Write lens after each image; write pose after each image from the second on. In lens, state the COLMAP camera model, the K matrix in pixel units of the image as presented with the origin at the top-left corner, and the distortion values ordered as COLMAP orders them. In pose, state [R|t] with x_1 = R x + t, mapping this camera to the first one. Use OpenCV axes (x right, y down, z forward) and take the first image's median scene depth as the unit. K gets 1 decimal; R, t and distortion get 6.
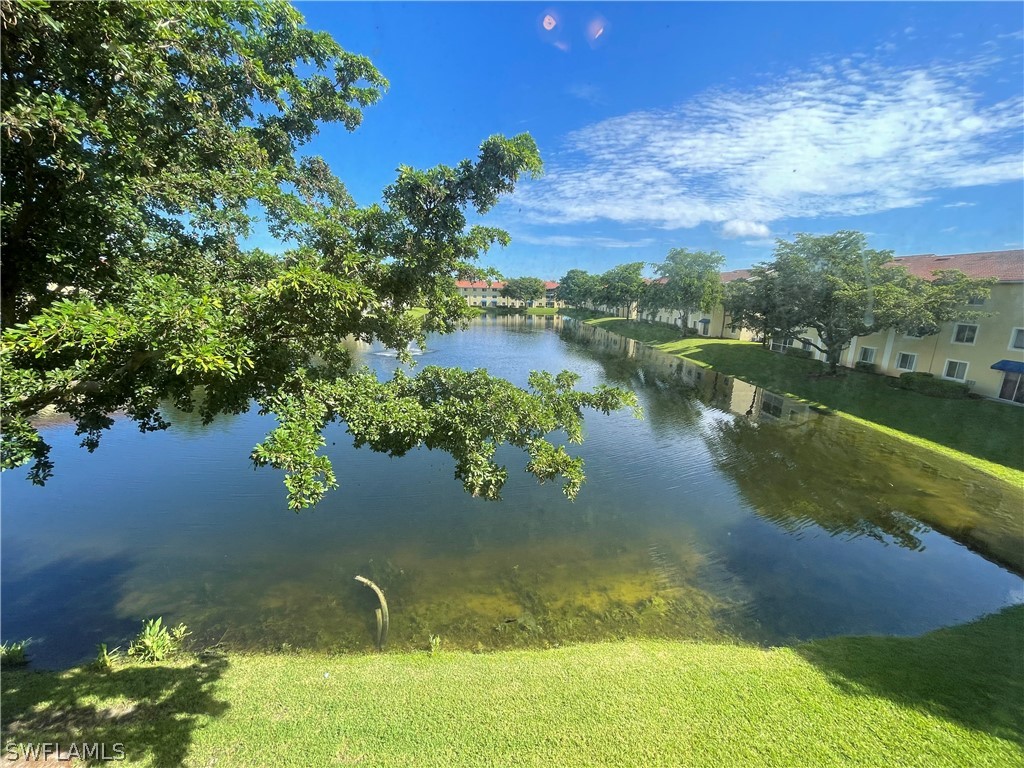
lens RADIAL K [[412.5, 0, 513.7], [0, 412.5, 384.6], [0, 0, 1]] dist [-0.000668, -0.000051]
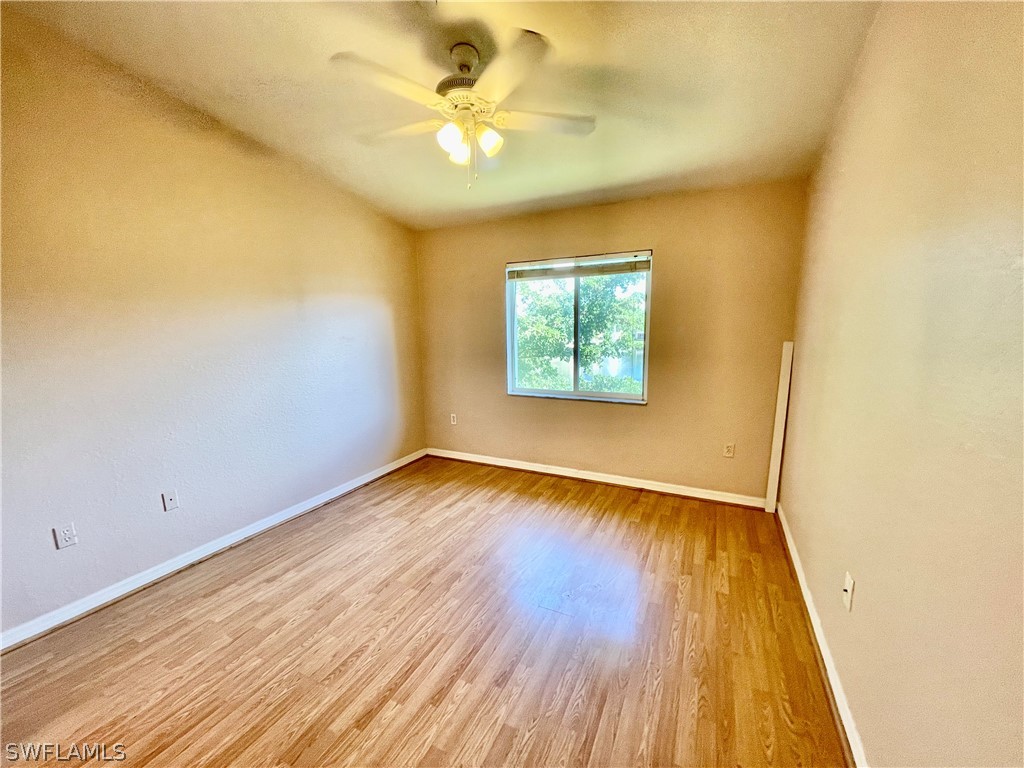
lens RADIAL K [[412.5, 0, 512.1], [0, 412.5, 387.3], [0, 0, 1]] dist [-0.000668, -0.000051]
pose [[0.874669, 0.051888, -0.481936, 0.474733], [-0.086397, 0.995022, -0.049674, 0.185313], [0.476959, 0.085086, 0.874797, -1.019895]]
